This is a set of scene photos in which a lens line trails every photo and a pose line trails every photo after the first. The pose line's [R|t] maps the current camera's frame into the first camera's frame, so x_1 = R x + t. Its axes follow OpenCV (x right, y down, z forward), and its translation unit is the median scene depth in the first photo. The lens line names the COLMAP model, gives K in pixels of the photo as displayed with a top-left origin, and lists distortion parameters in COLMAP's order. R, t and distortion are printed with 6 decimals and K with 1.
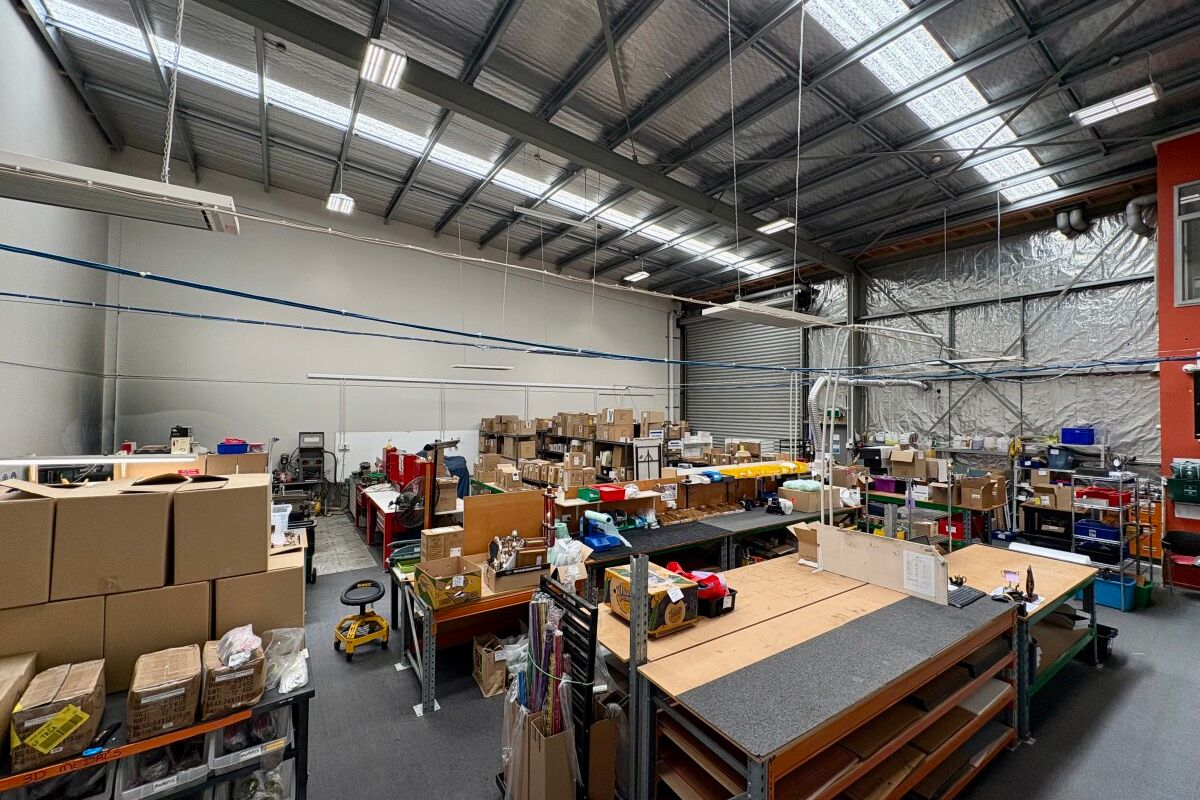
lens RADIAL K [[472.1, 0, 602.5], [0, 472.1, 397.6], [0, 0, 1]] dist [0.002453, 0.000134]
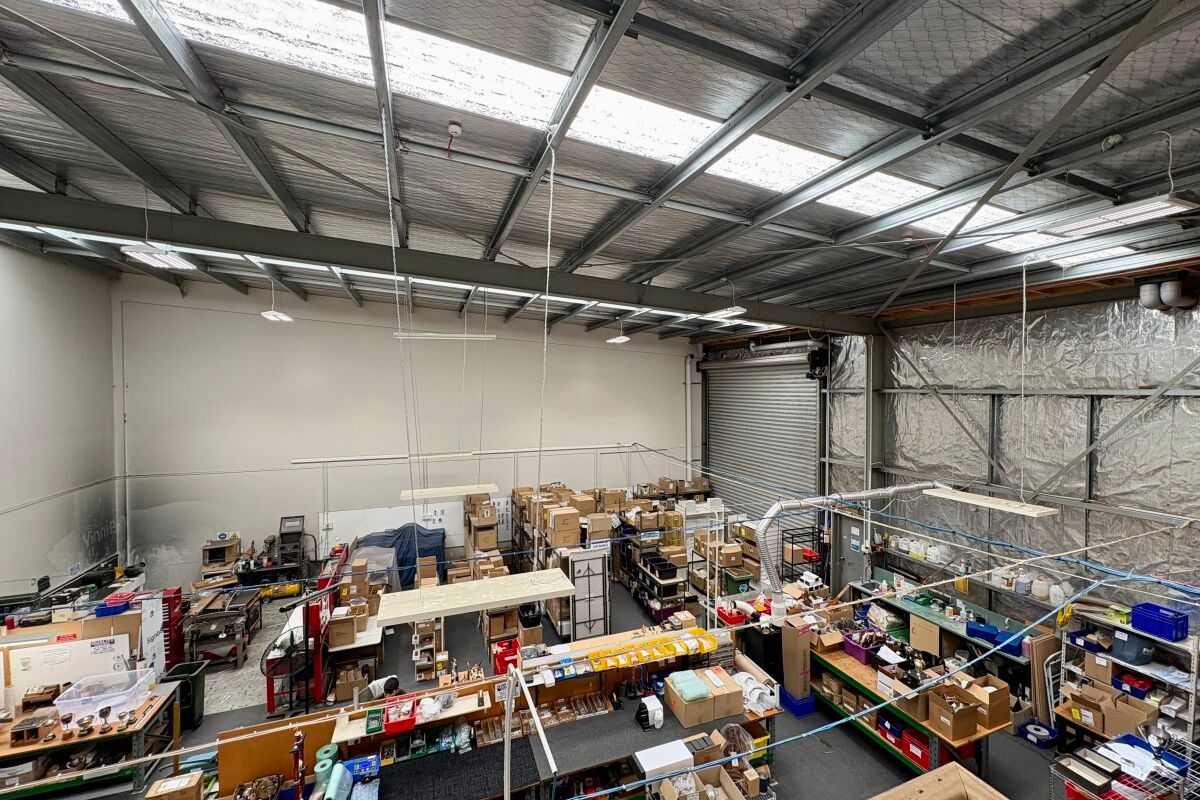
lens RADIAL K [[472.1, 0, 600.6], [0, 472.1, 400.8], [0, 0, 1]] dist [0.002453, 0.000134]
pose [[0.972277, -0.005892, -0.233757, 0.318040], [0.016098, 0.998997, 0.041775, -0.226139], [0.233277, -0.044380, 0.971397, 0.138333]]
